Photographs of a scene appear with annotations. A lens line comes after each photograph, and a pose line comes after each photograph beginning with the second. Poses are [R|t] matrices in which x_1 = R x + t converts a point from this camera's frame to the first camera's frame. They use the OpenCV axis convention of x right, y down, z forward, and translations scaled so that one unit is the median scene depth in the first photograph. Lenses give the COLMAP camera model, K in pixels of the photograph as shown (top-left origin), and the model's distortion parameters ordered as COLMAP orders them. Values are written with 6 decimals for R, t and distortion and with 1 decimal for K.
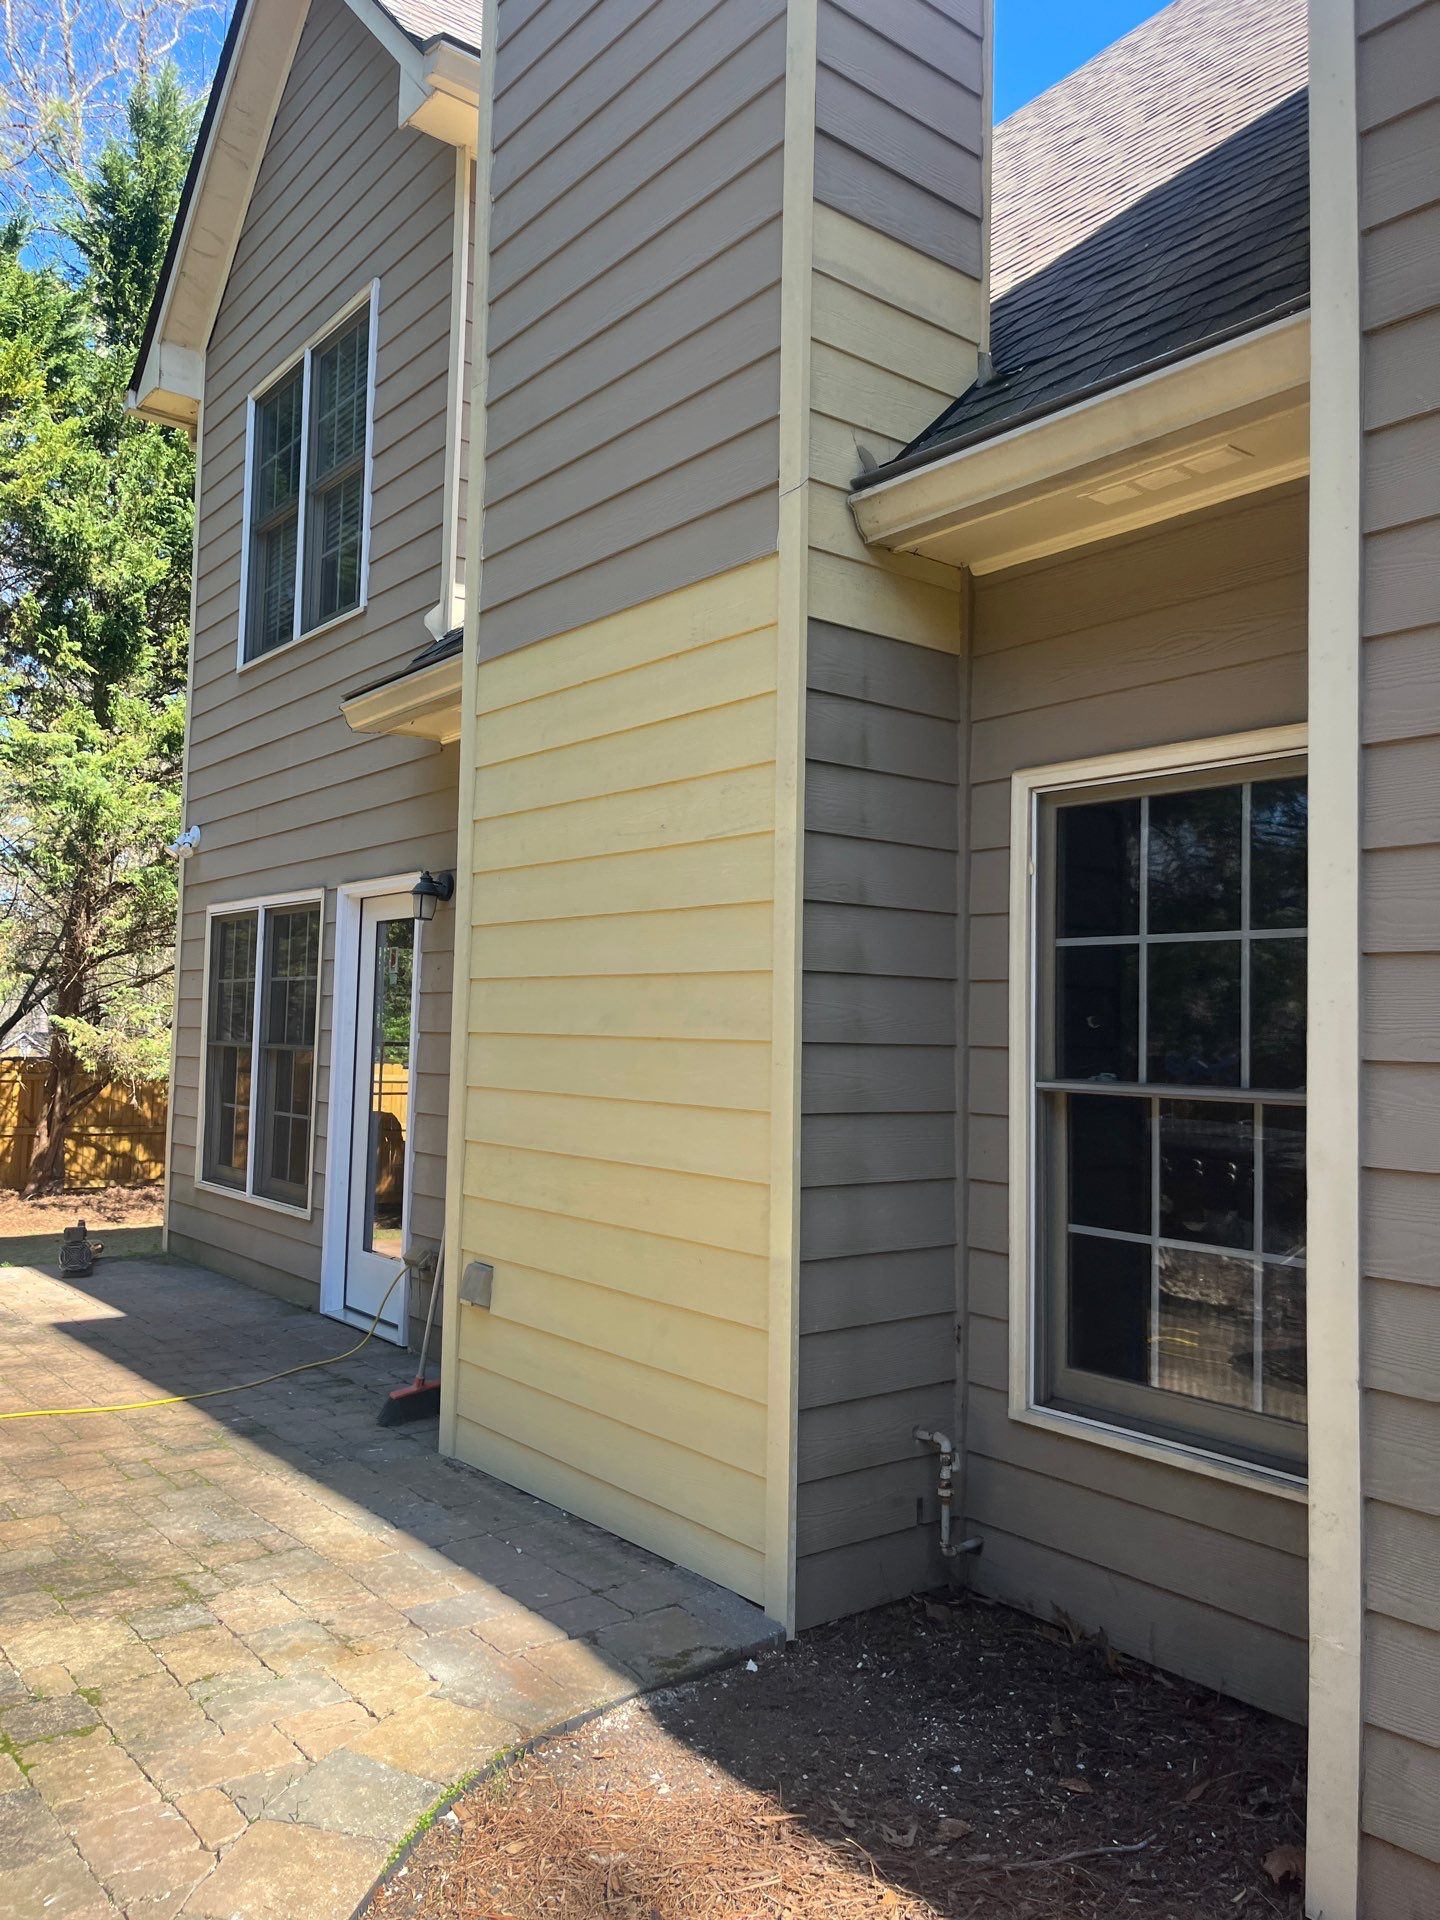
lens RADIAL K [[1444.1, 0, 724.3], [0, 1444.1, 964.1], [0, 0, 1]] dist [0.046845, -0.048104]
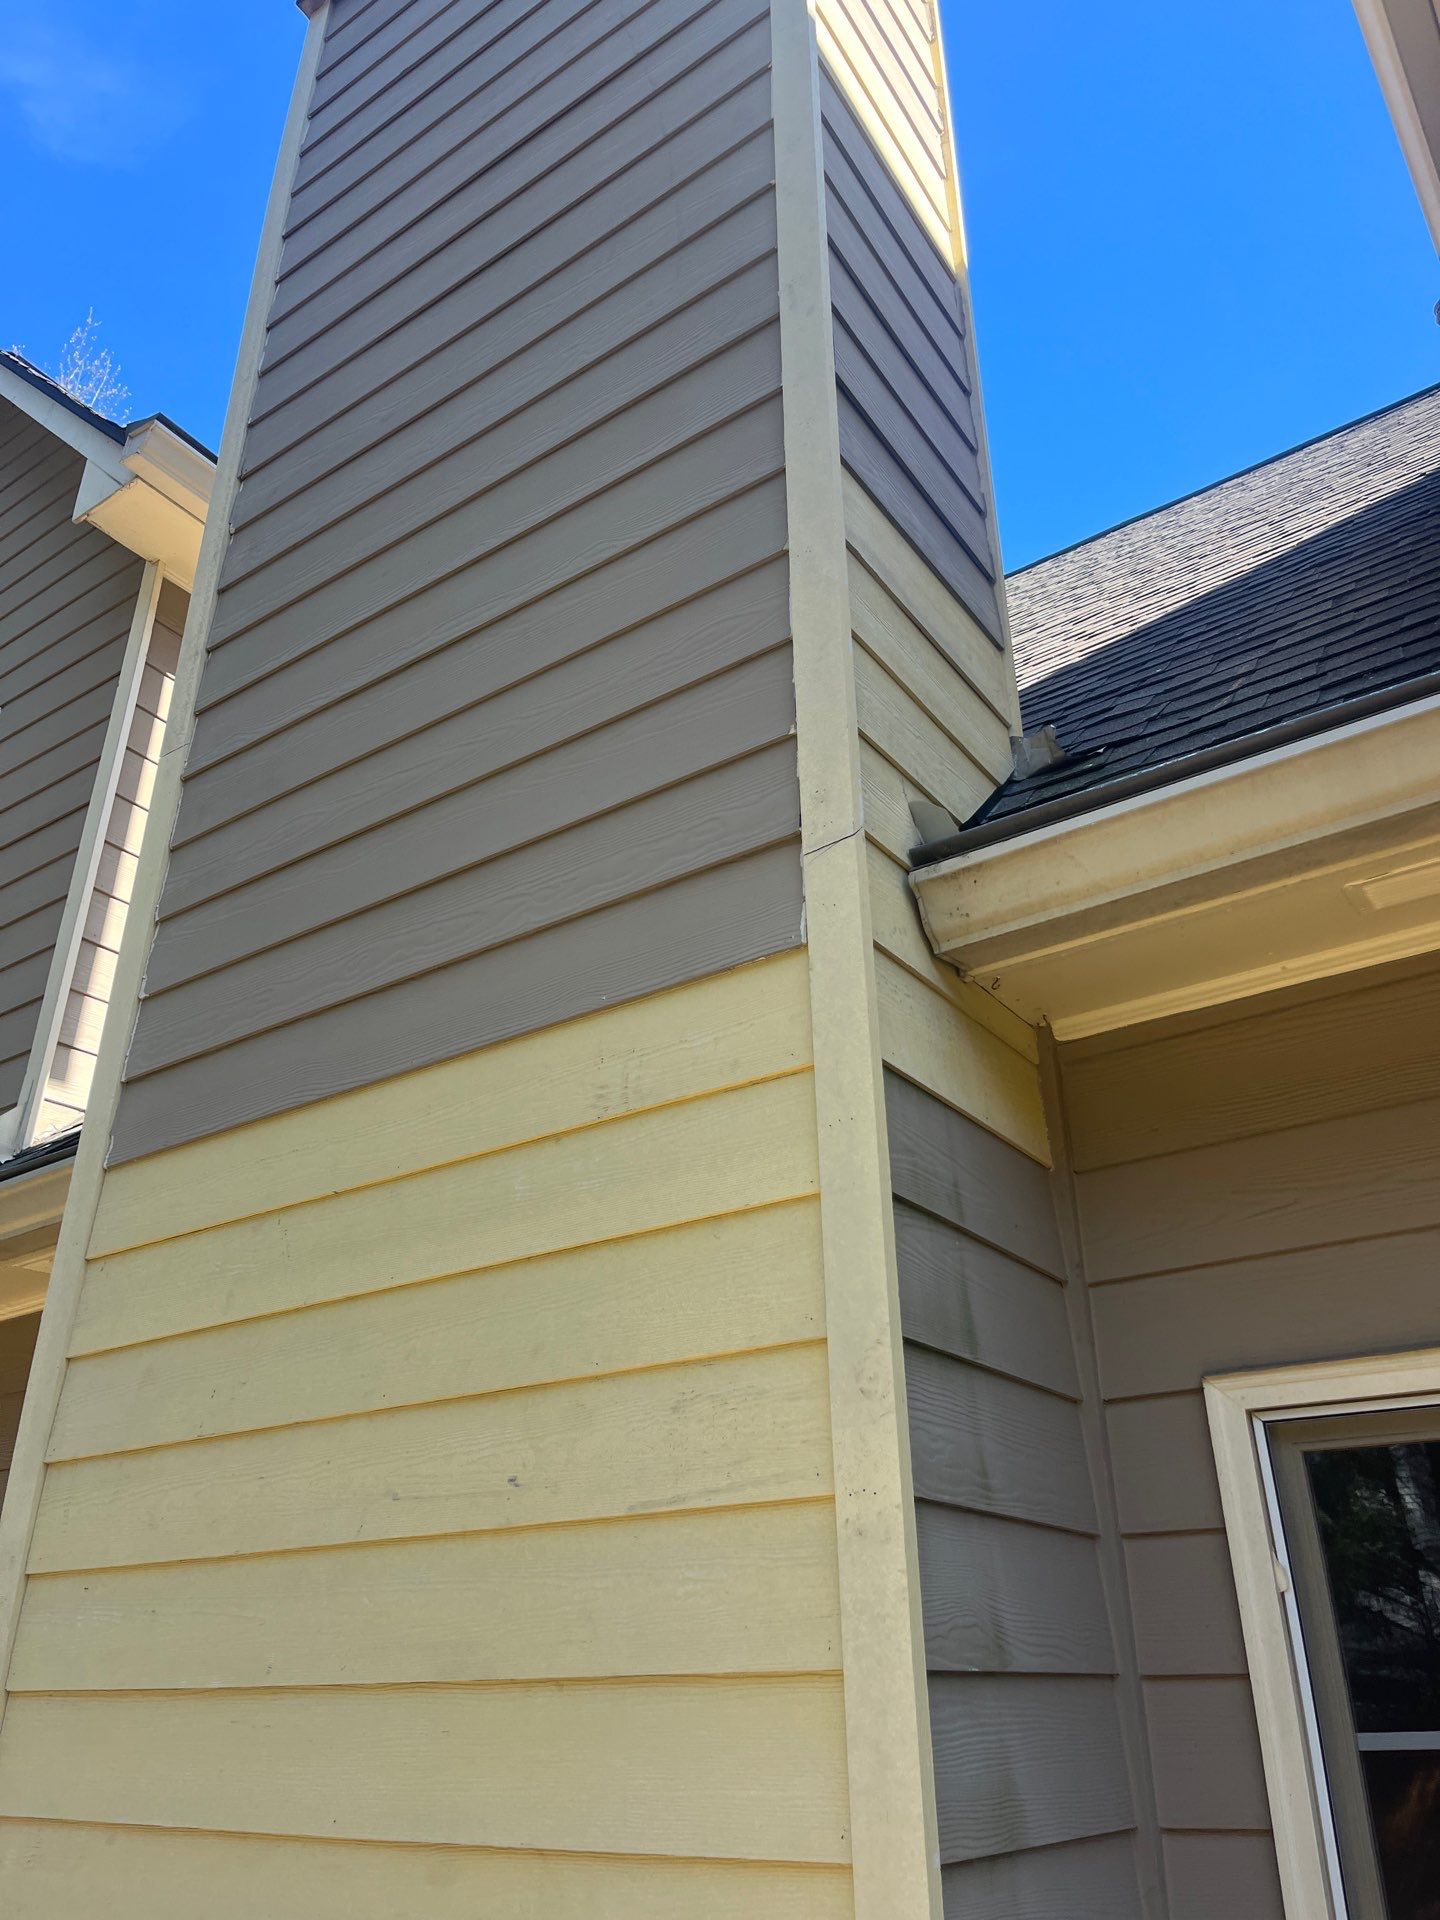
lens RADIAL K [[1444.1, 0, 728.7], [0, 1444.1, 948.1], [0, 0, 1]] dist [0.046845, -0.048104]
pose [[0.955593, 0.101534, 0.276645, -0.132744], [0.023647, 0.909323, -0.415418, -0.057744], [-0.293739, 0.403513, 0.866542, 0.519414]]
